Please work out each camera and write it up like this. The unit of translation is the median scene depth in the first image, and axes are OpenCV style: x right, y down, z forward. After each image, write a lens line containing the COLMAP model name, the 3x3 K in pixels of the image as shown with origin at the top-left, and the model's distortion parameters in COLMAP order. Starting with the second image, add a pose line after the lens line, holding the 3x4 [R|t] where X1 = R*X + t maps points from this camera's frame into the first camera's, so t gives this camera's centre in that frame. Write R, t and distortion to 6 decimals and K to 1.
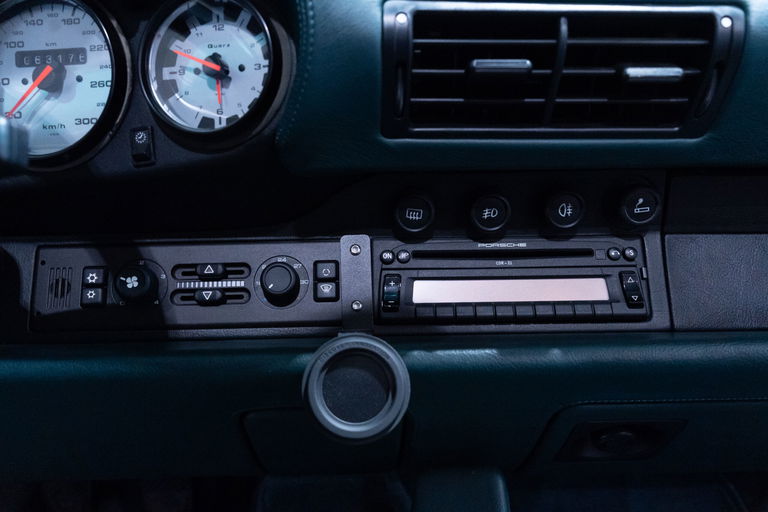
lens RADIAL K [[602.5, 0, 387.9], [0, 602.5, 247.9], [0, 0, 1]] dist [0.007889, -0.009229]
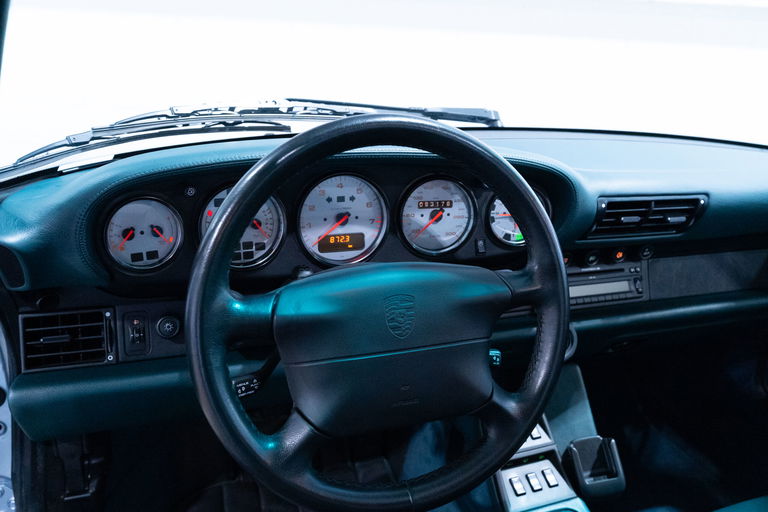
lens RADIAL K [[602.5, 0, 379.4], [0, 602.5, 259.1], [0, 0, 1]] dist [0.007889, -0.009229]
pose [[0.950364, -0.056946, 0.305884, -1.415052], [-0.009925, 0.977059, 0.212736, -0.580930], [-0.310981, -0.205213, 0.927997, -0.950997]]
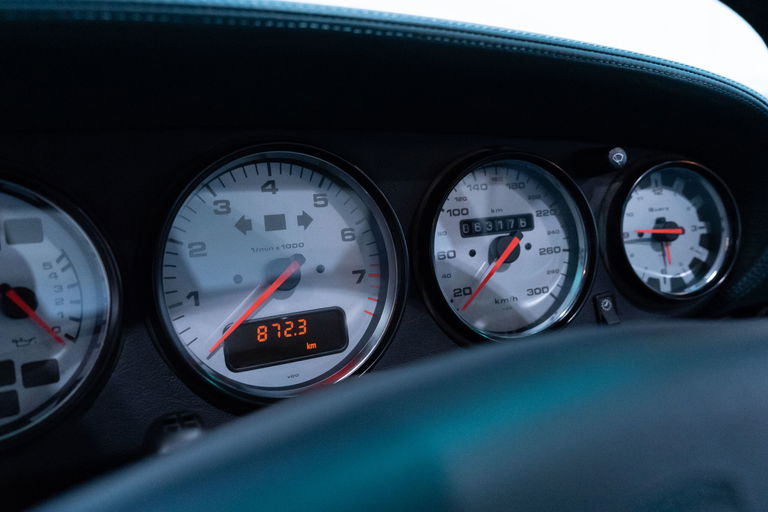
lens RADIAL K [[602.5, 0, 380.0], [0, 602.5, 256.4], [0, 0, 1]] dist [0.007889, -0.009229]
pose [[0.891551, -0.083182, 0.445216, -1.132712], [0.101666, 0.994660, -0.017751, -0.272534], [-0.441362, 0.061089, 0.895247, 0.271139]]
